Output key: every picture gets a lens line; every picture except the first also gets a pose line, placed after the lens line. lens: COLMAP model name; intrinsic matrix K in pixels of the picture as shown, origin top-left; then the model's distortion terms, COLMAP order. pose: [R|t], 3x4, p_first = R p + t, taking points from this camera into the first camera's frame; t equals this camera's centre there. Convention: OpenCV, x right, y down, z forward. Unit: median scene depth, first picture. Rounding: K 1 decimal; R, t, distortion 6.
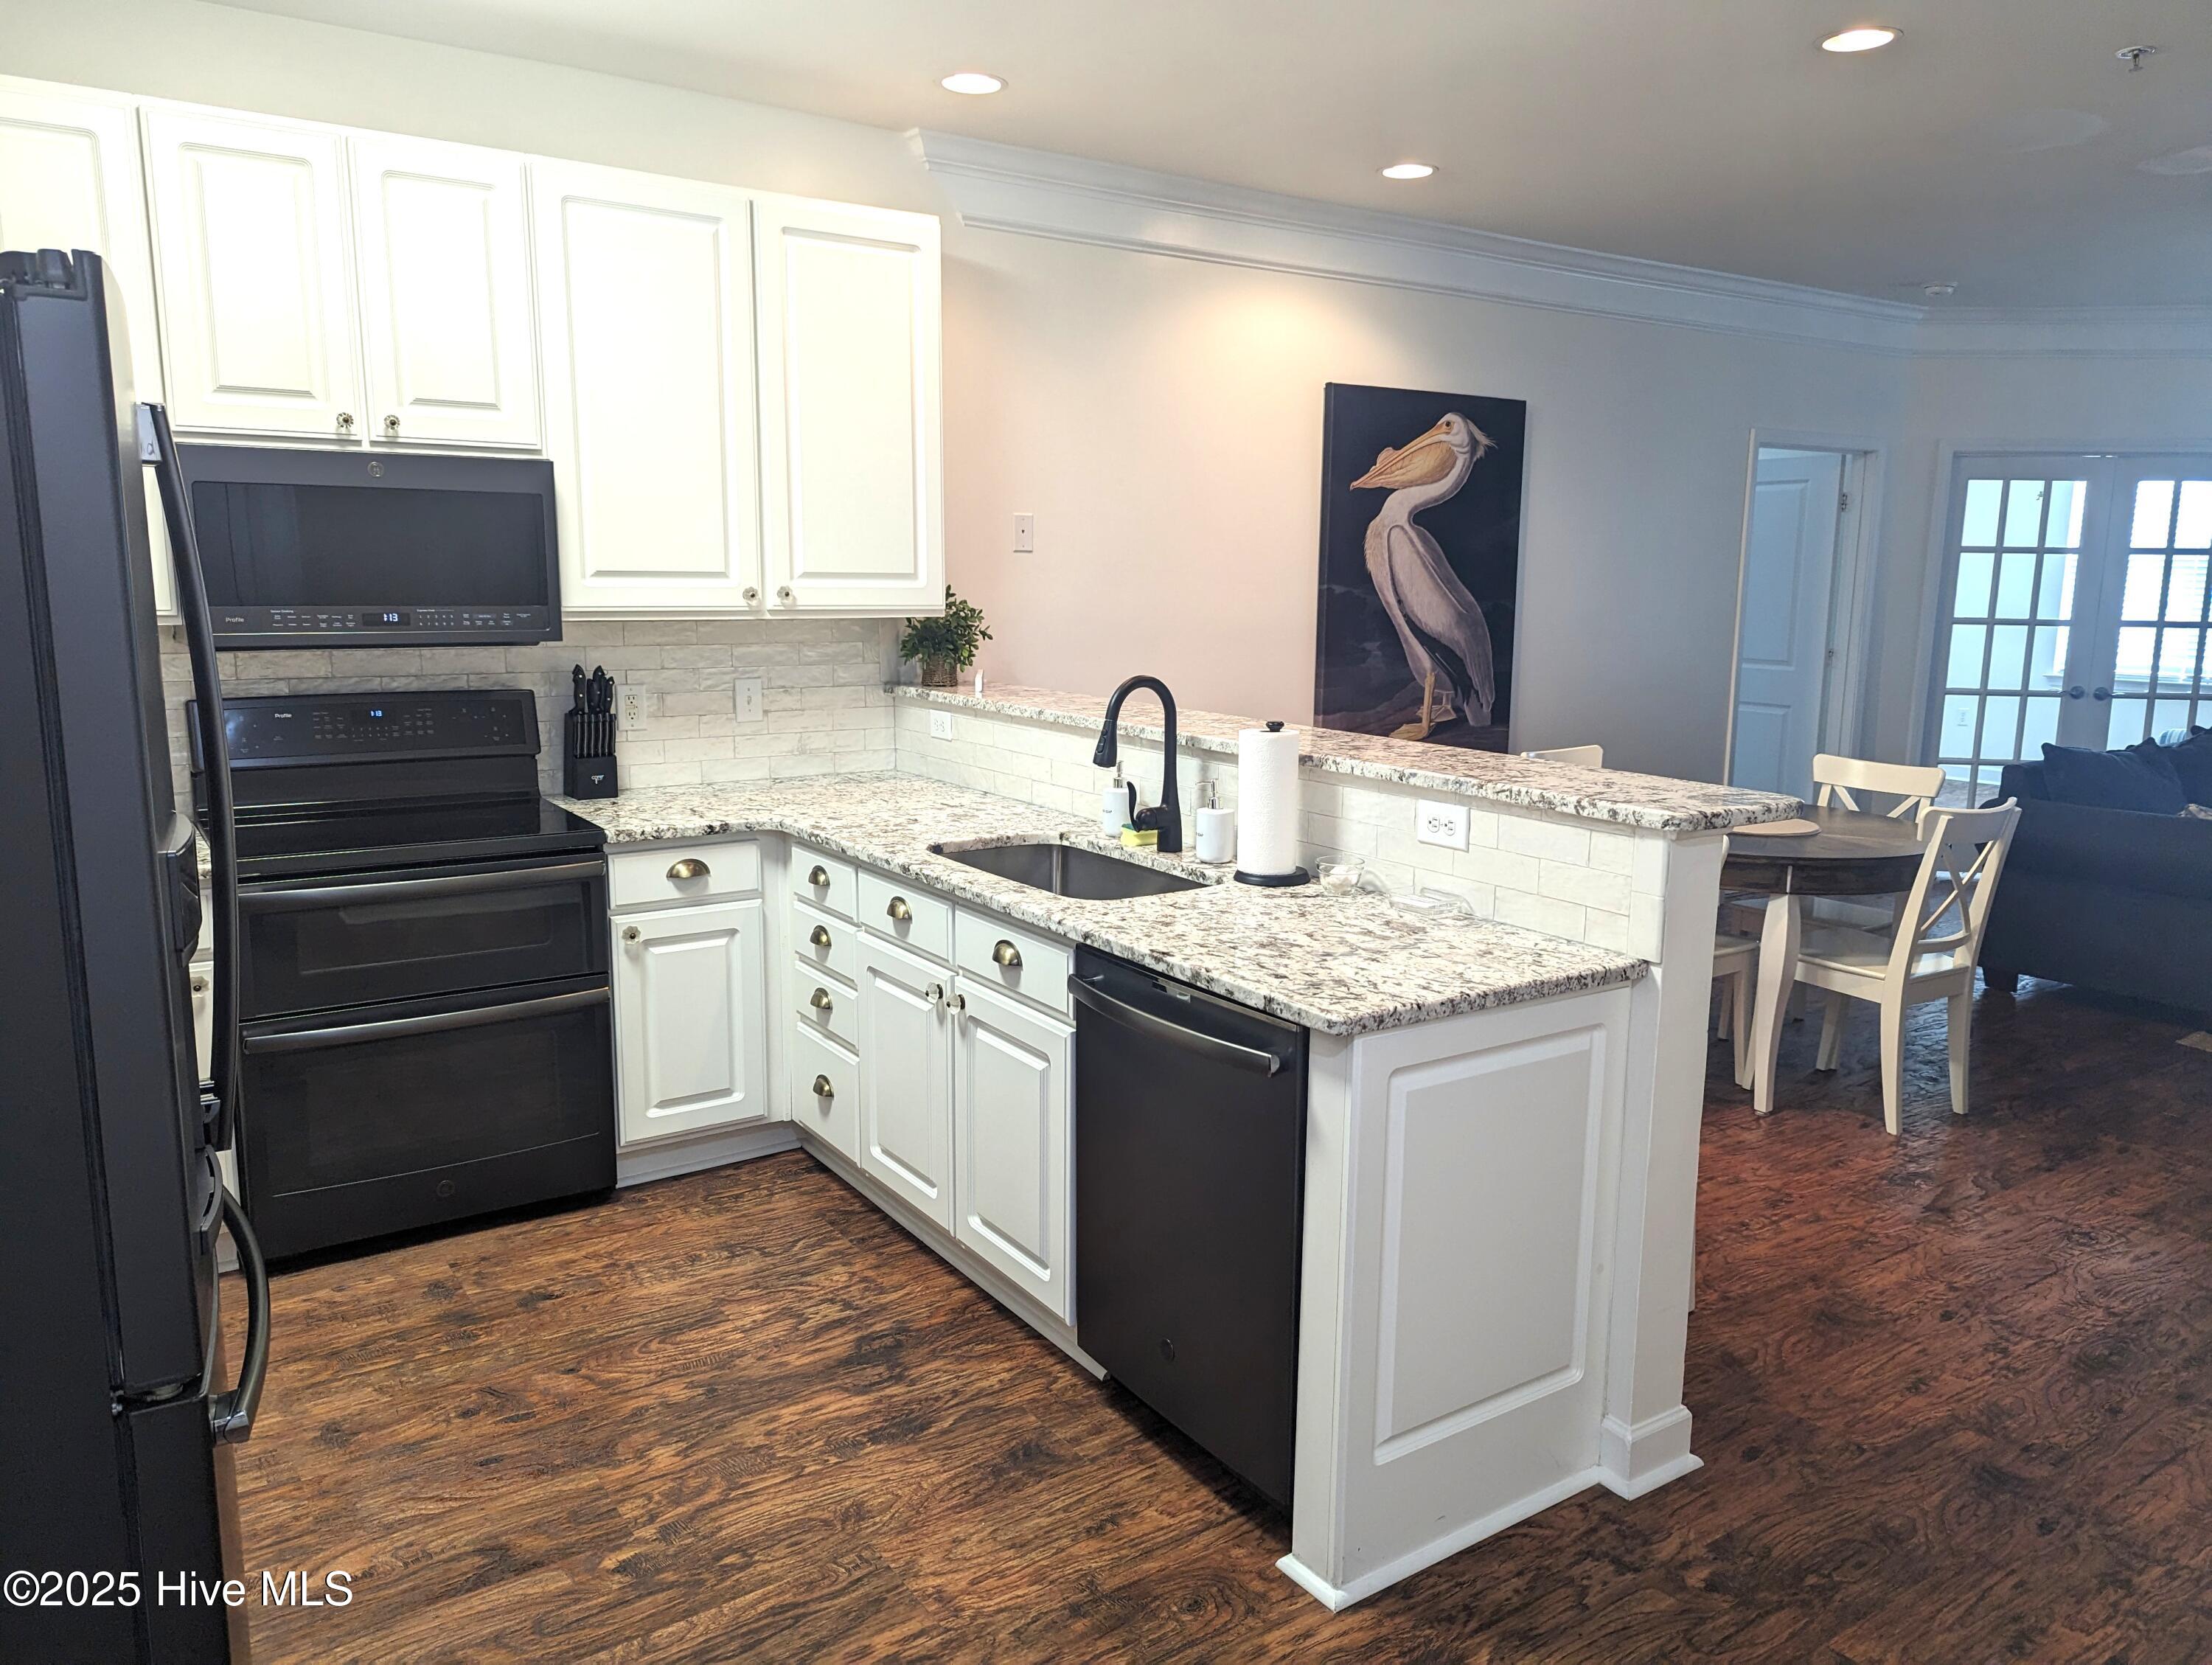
lens RADIAL K [[1558.7, 0, 1100.0], [0, 1558.7, 831.4], [0, 0, 1]] dist [0.015745, 0.000916]
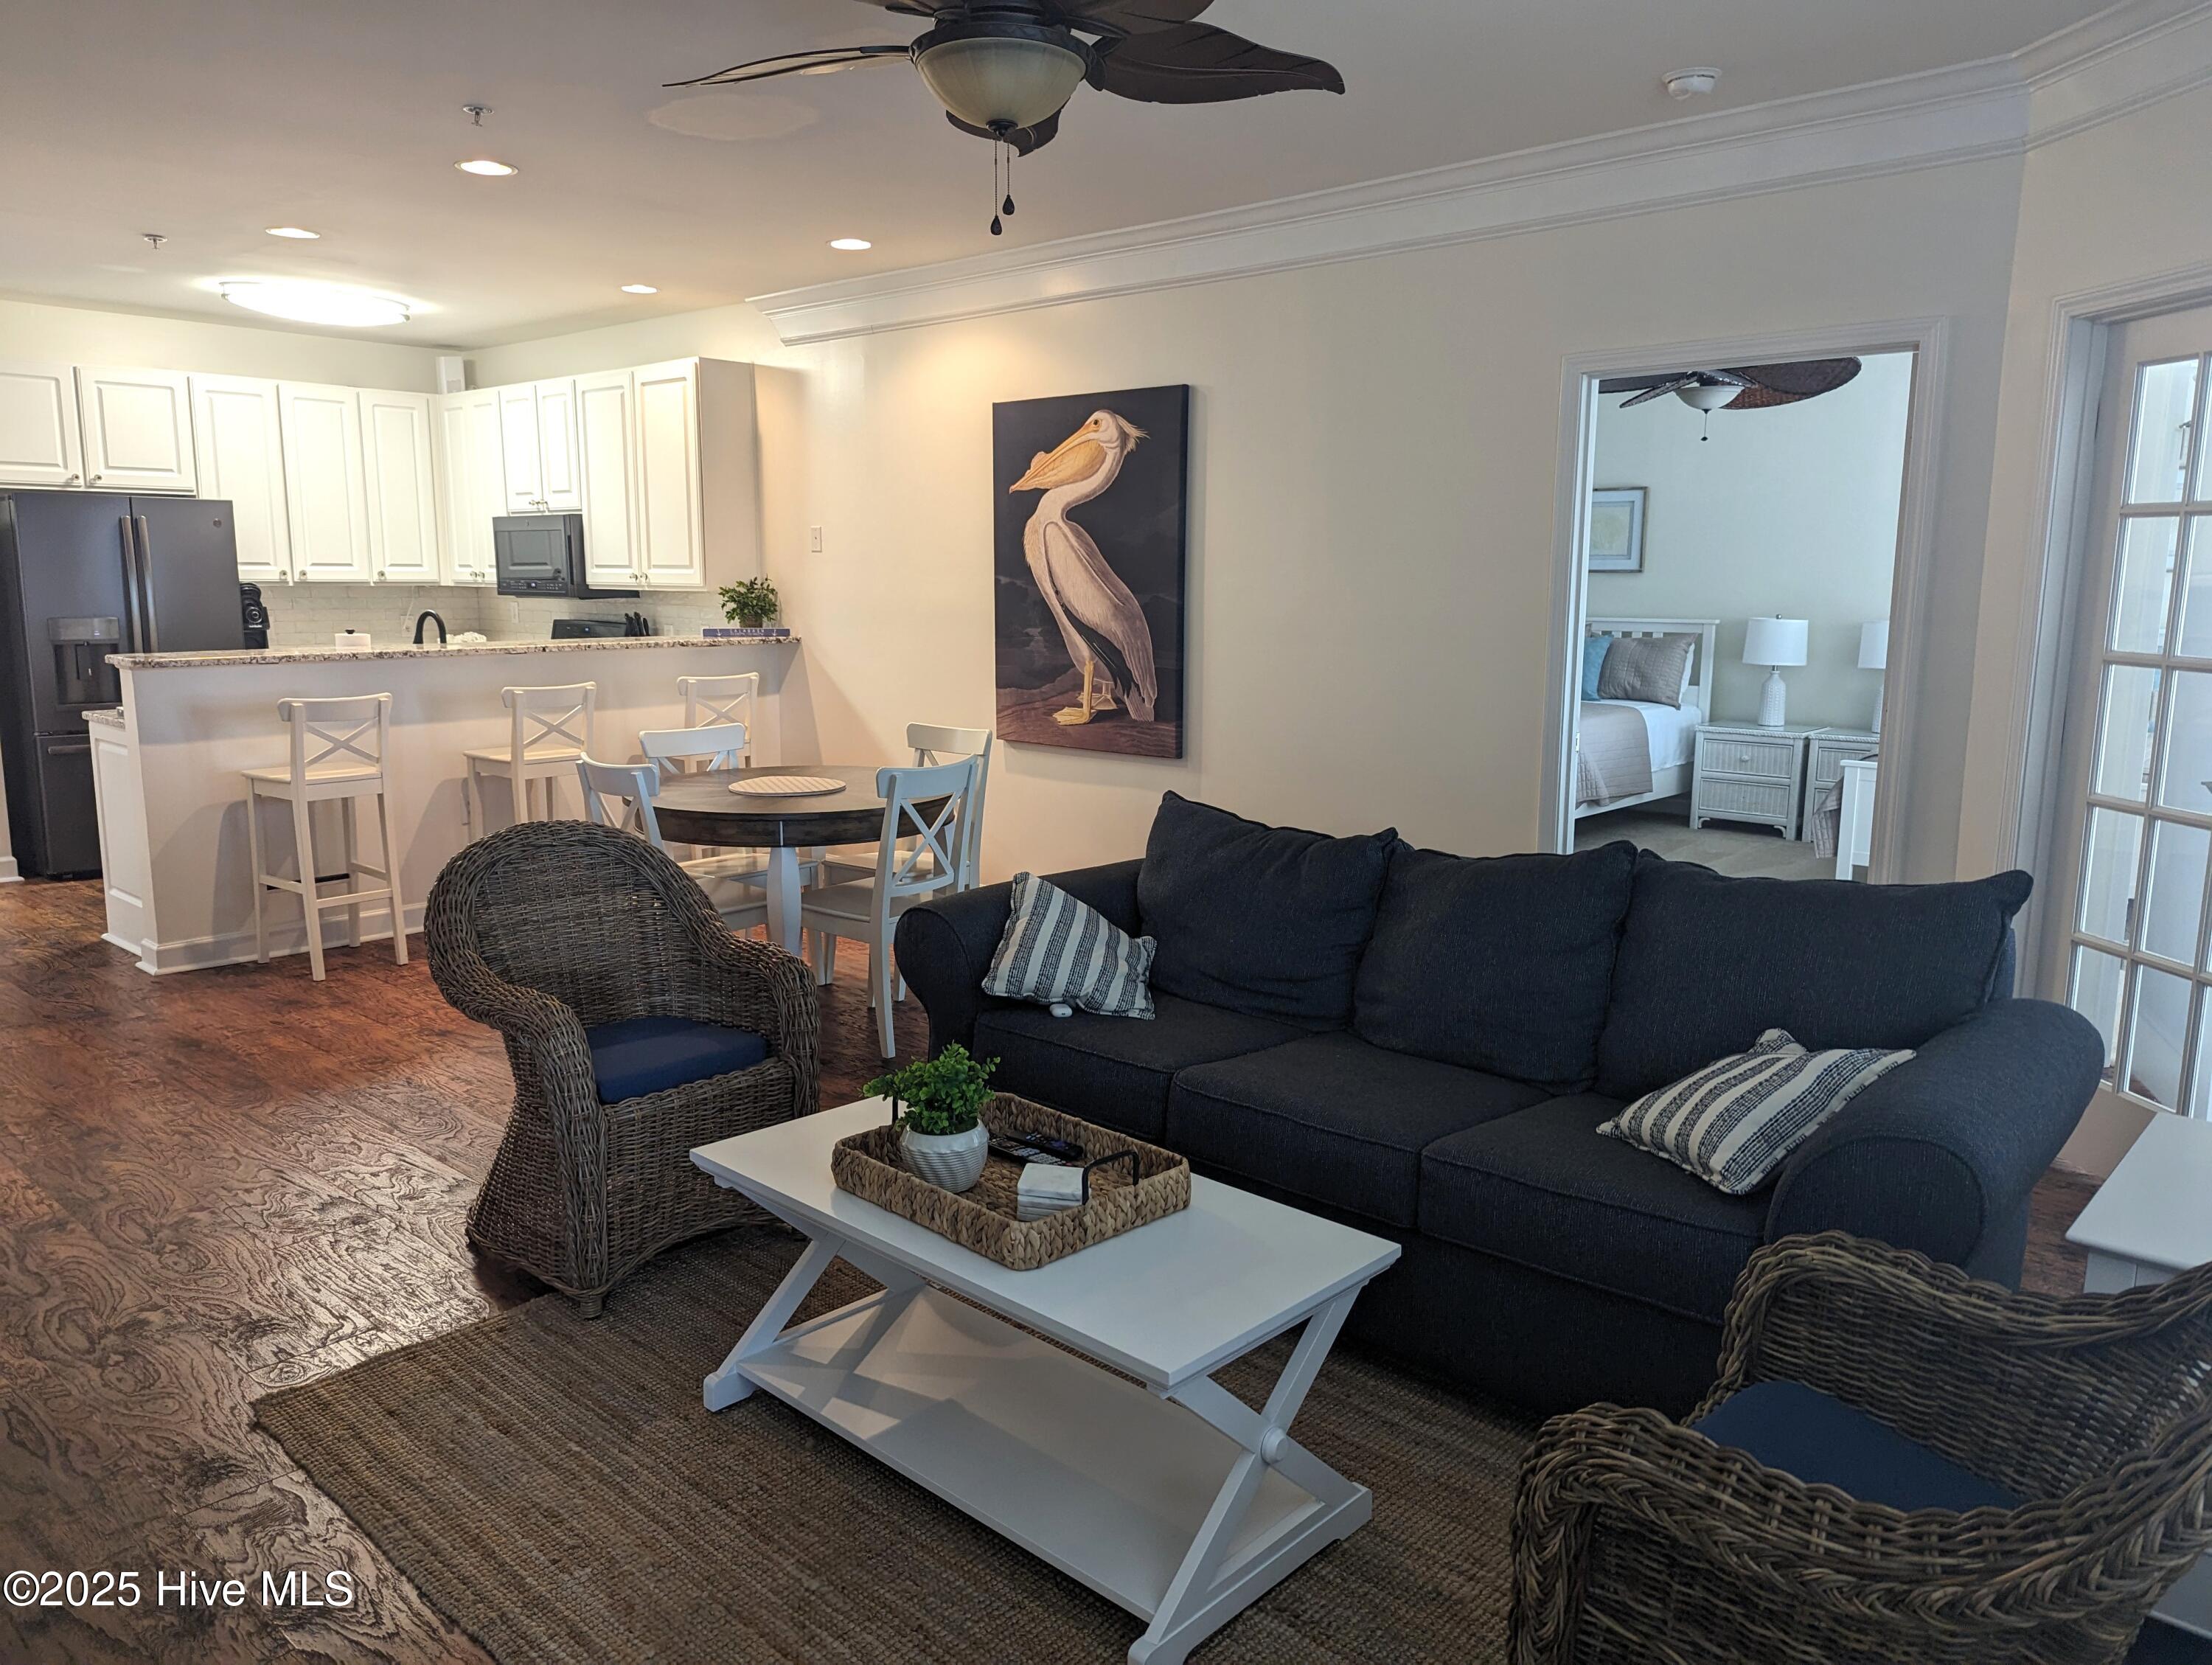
lens RADIAL K [[1558.7, 0, 1100.0], [0, 1558.7, 831.4], [0, 0, 1]] dist [0.015745, 0.000916]
pose [[0.228870, 0.150790, -0.961707, 1.254434], [-0.169147, 0.979062, 0.113257, -0.111435], [0.958649, 0.136749, 0.249583, 0.775015]]
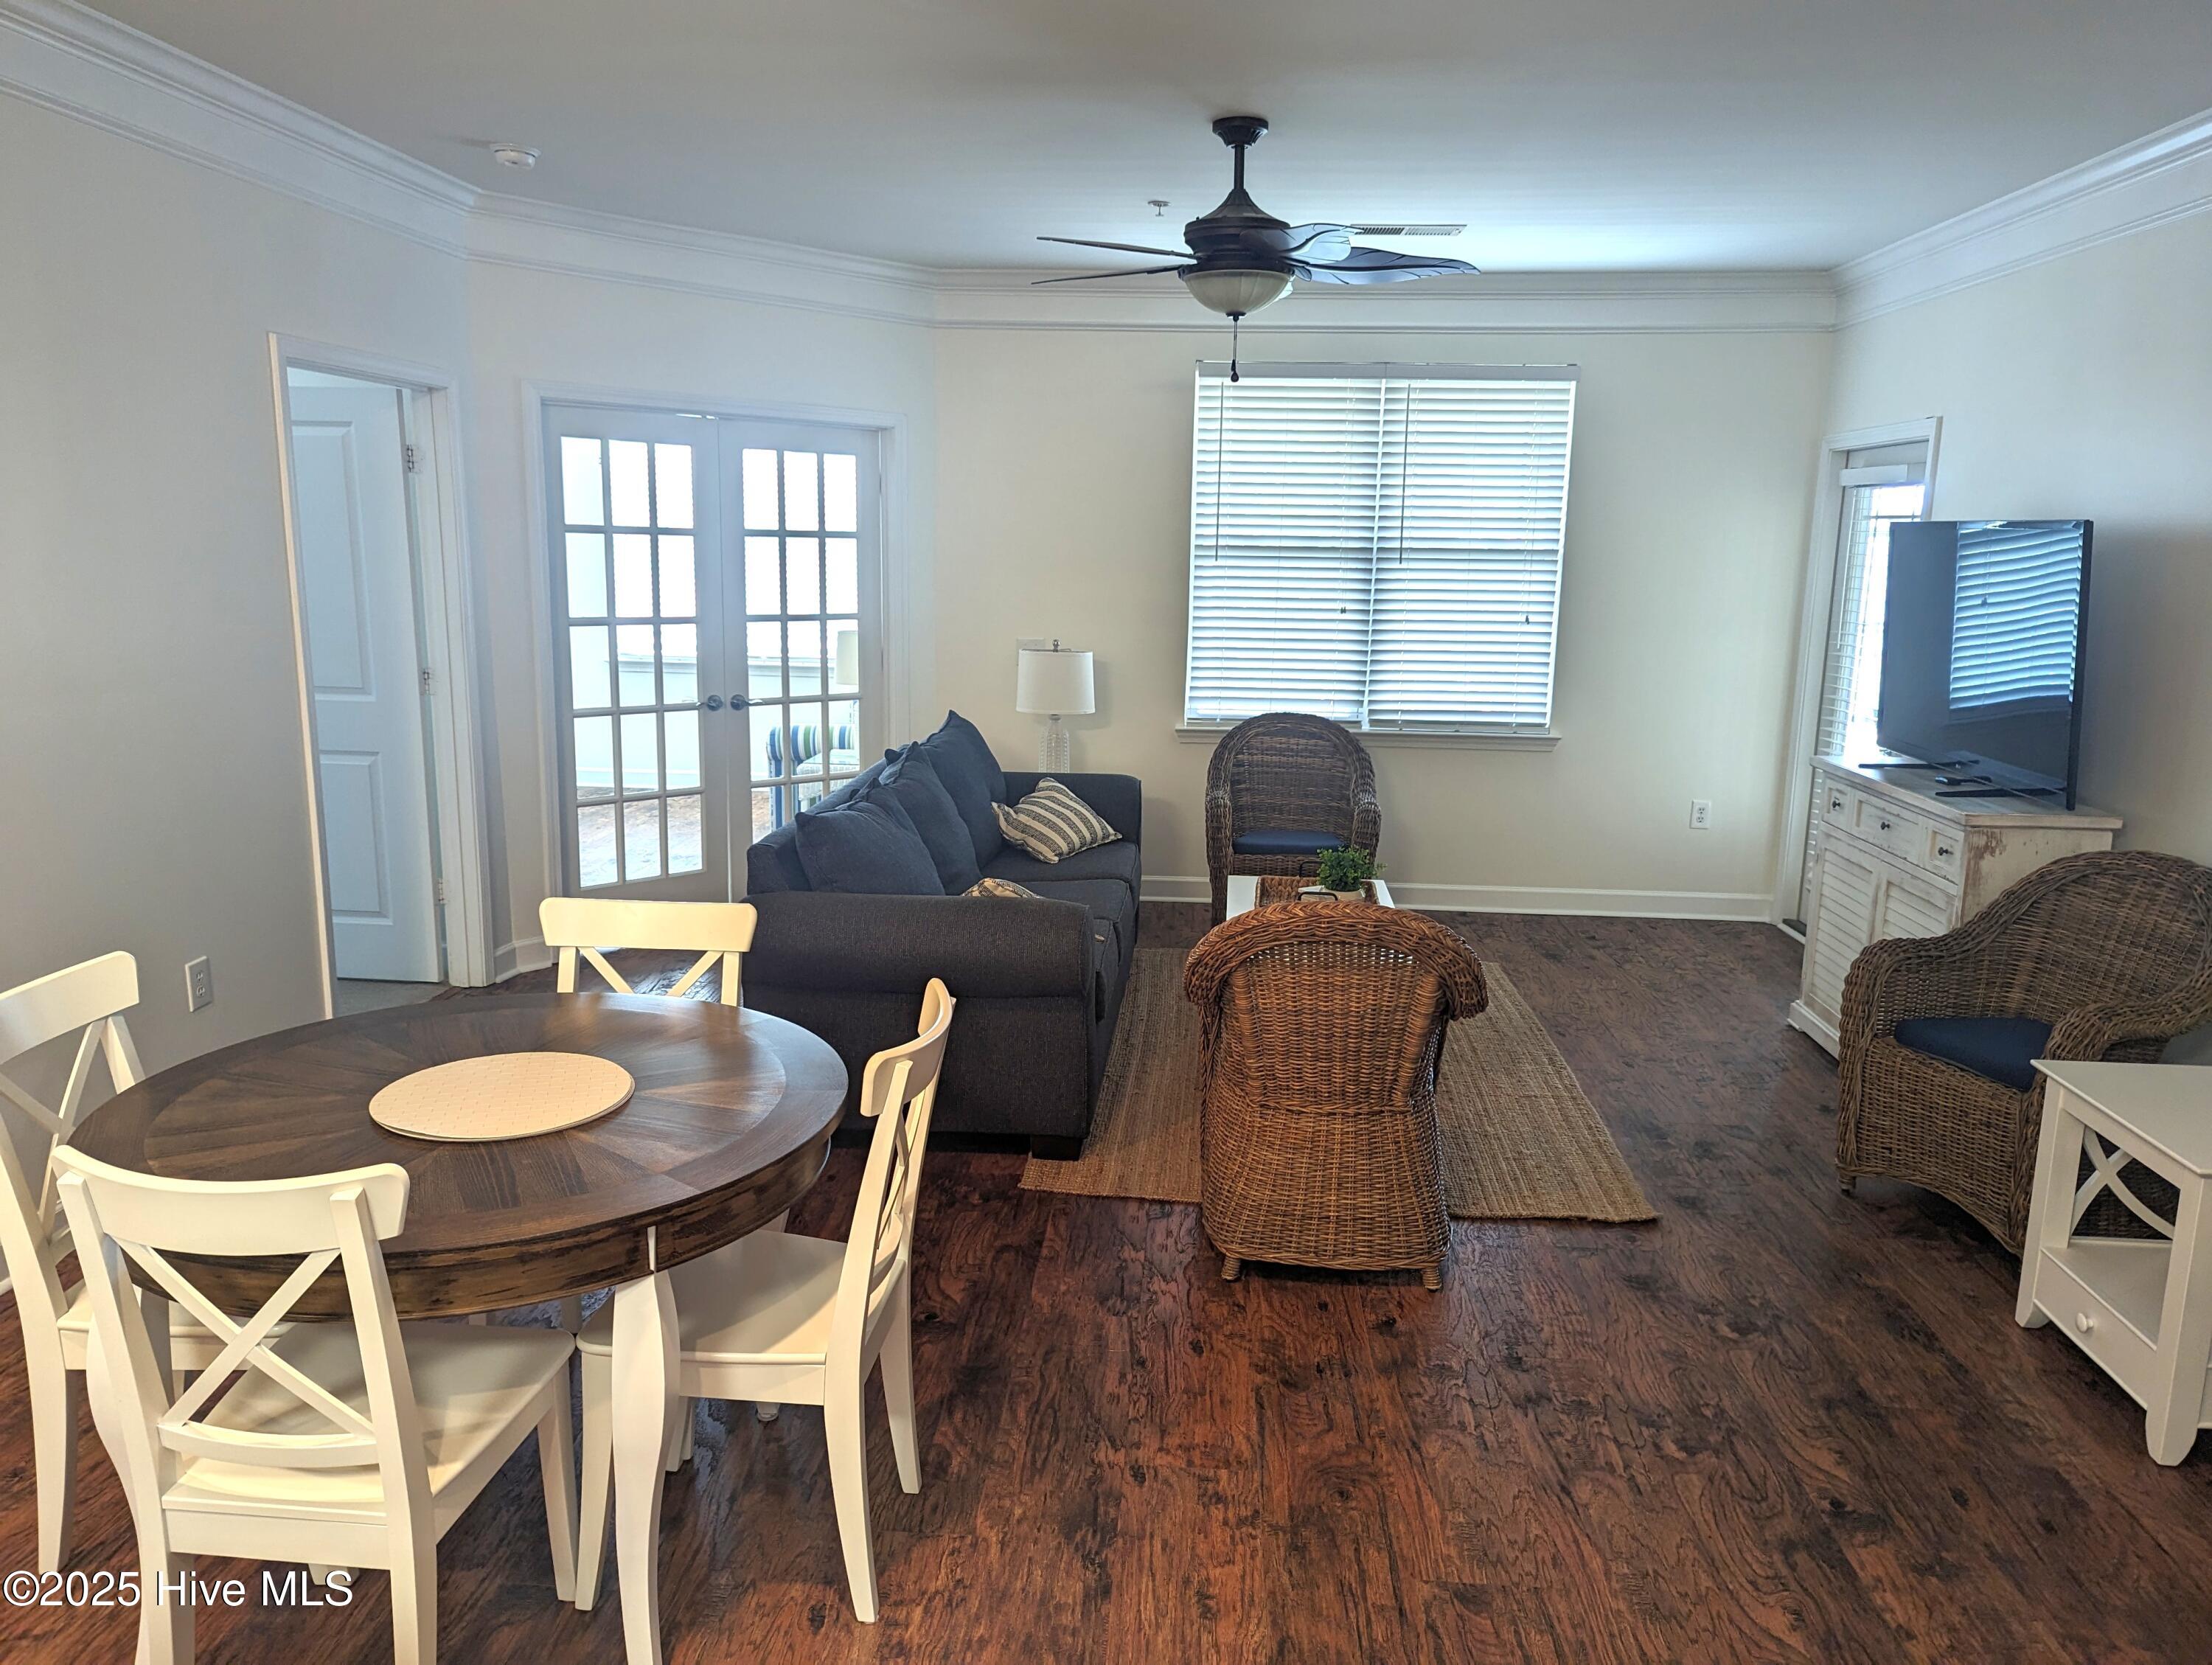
lens RADIAL K [[1604.2, 0, 1111.3], [0, 1604.2, 840.0], [0, 0, 1]] dist [0.022857, -0.003136]
pose [[0.617844, -0.146284, 0.772574, 0.117194], [0.125079, 0.988316, 0.087106, -0.087972], [-0.776289, 0.042815, 0.628922, 0.416254]]
